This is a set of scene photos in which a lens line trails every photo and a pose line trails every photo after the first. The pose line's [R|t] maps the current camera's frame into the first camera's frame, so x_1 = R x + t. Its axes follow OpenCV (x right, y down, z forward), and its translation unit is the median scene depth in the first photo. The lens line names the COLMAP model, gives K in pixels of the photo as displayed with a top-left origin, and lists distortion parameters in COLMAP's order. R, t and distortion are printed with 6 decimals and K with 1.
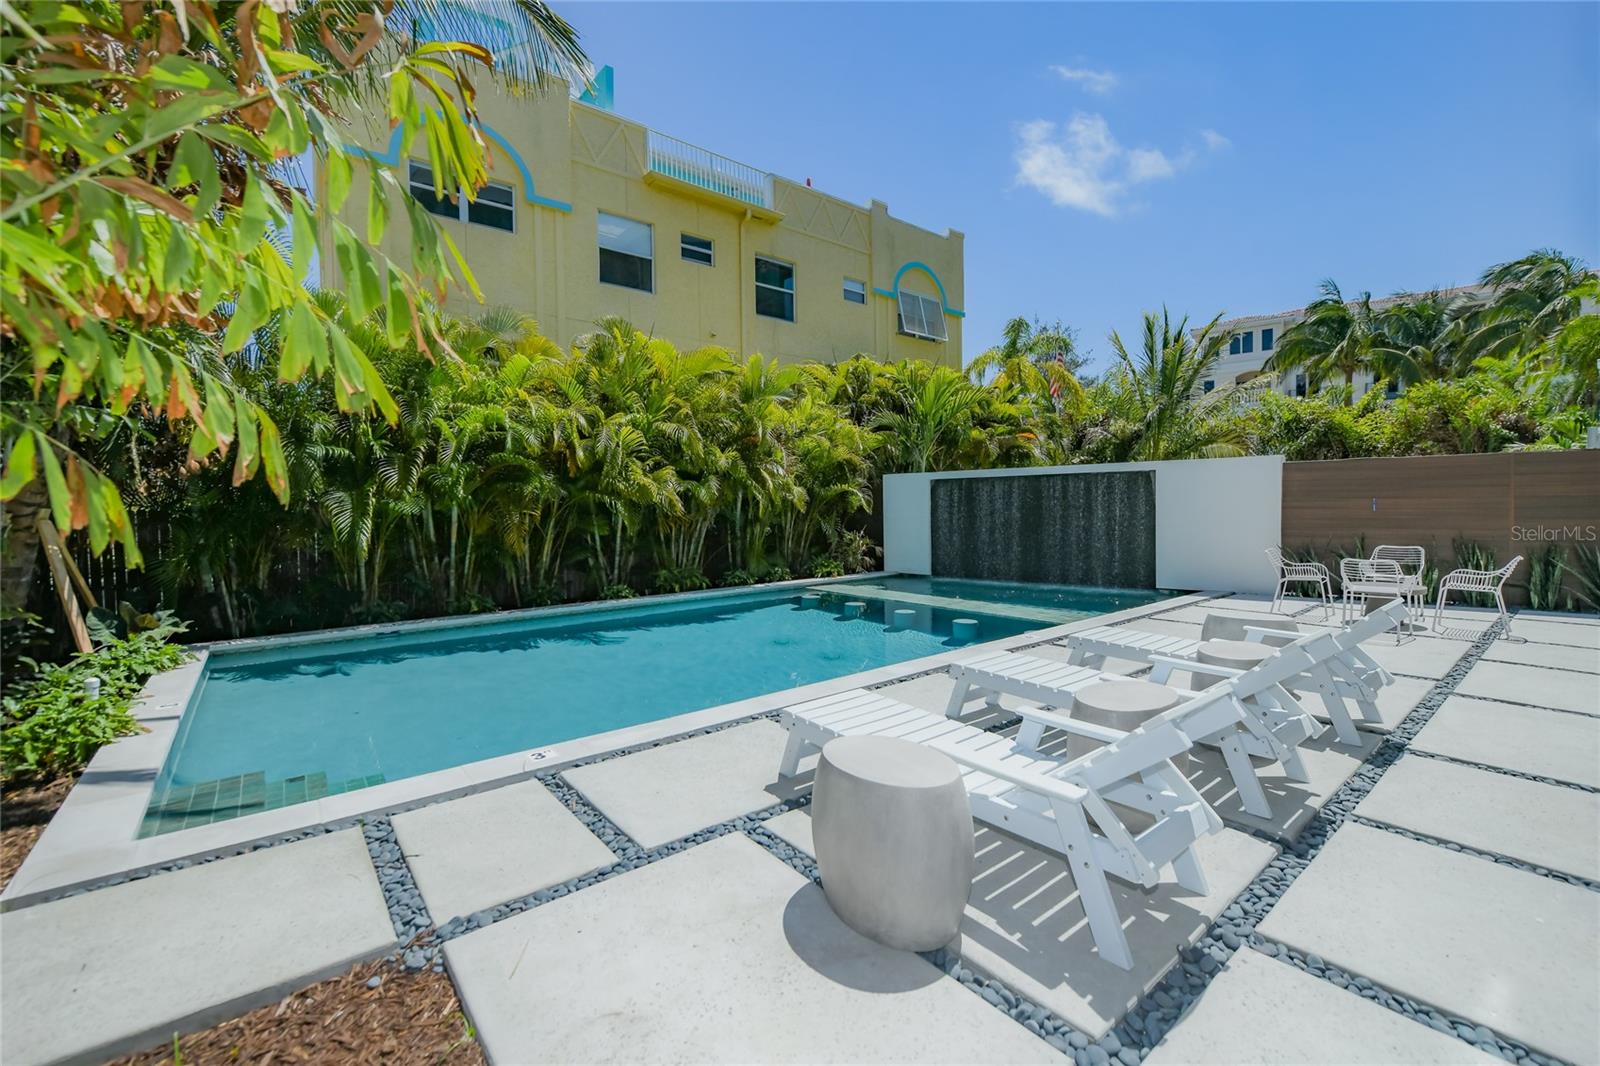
lens RADIAL K [[662.4, 0, 805.0], [0, 662.4, 539.3], [0, 0, 1]] dist [-0.008465, 0.000051]
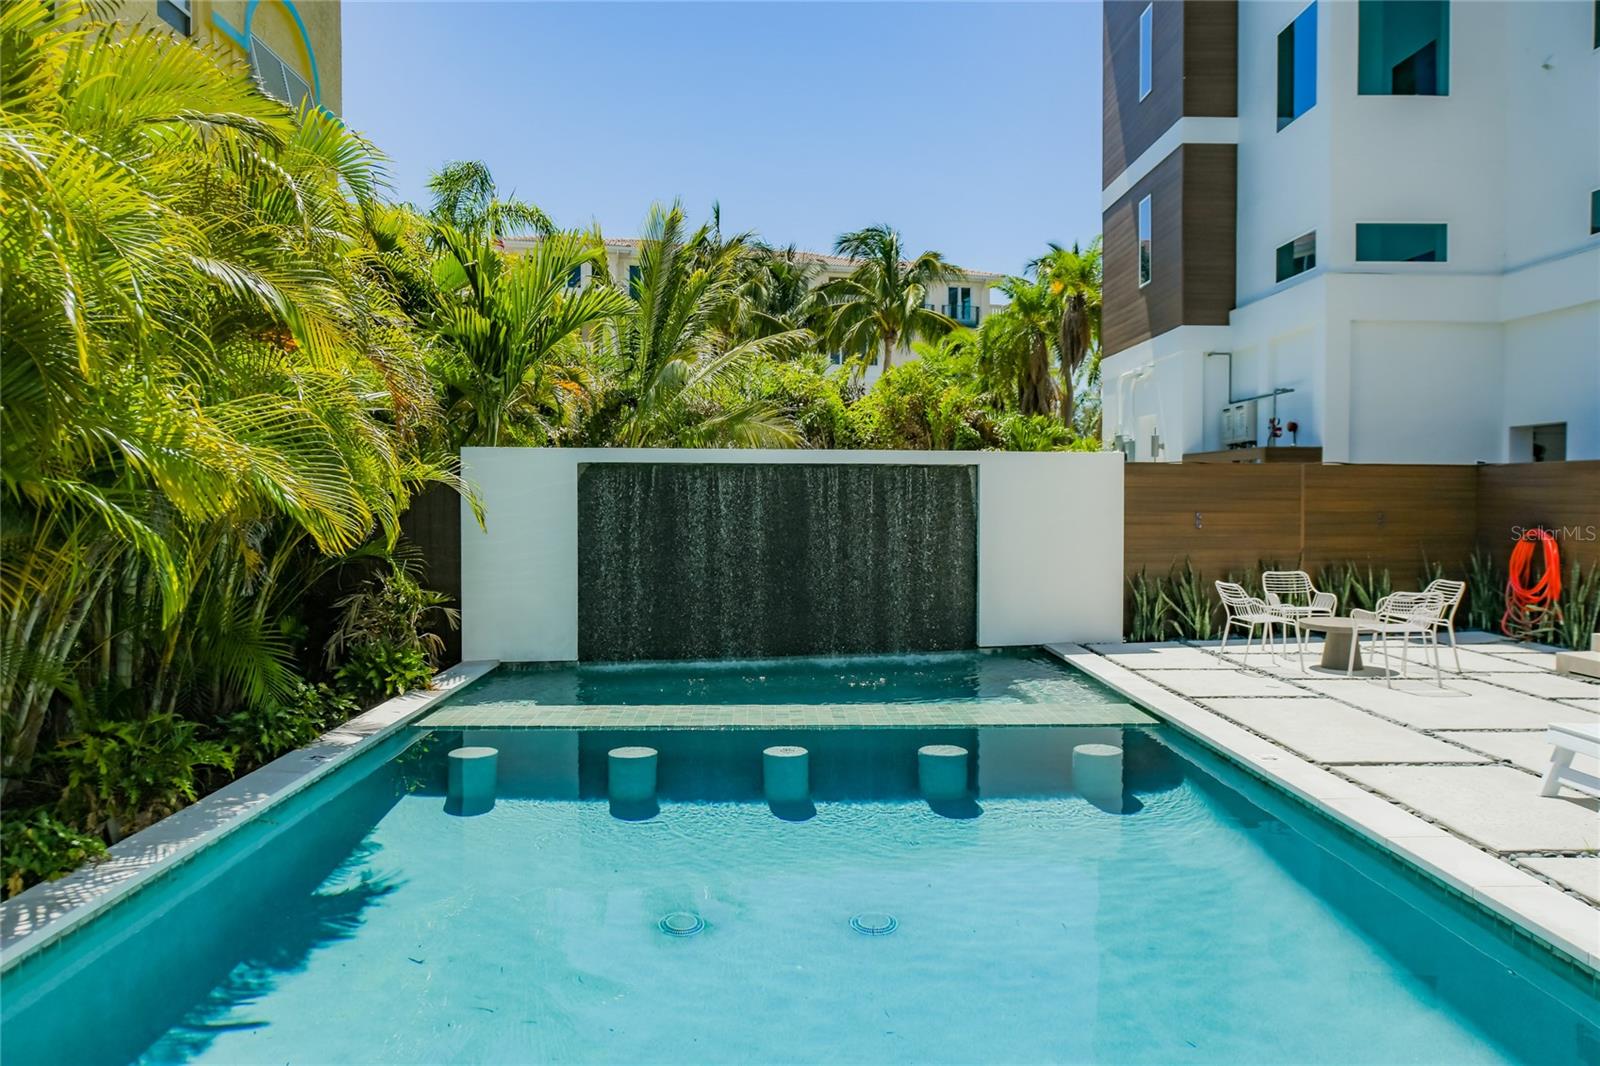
lens RADIAL K [[1106.4, 0, 800.0], [0, 1106.4, 533.0], [0, 0, 1]] dist [0.005874, 0.002625]
pose [[0.613083, -0.018080, 0.789811, -0.398656], [0.037411, 0.999281, -0.006165, -0.032307], [-0.789132, 0.033328, 0.613319, 0.437673]]
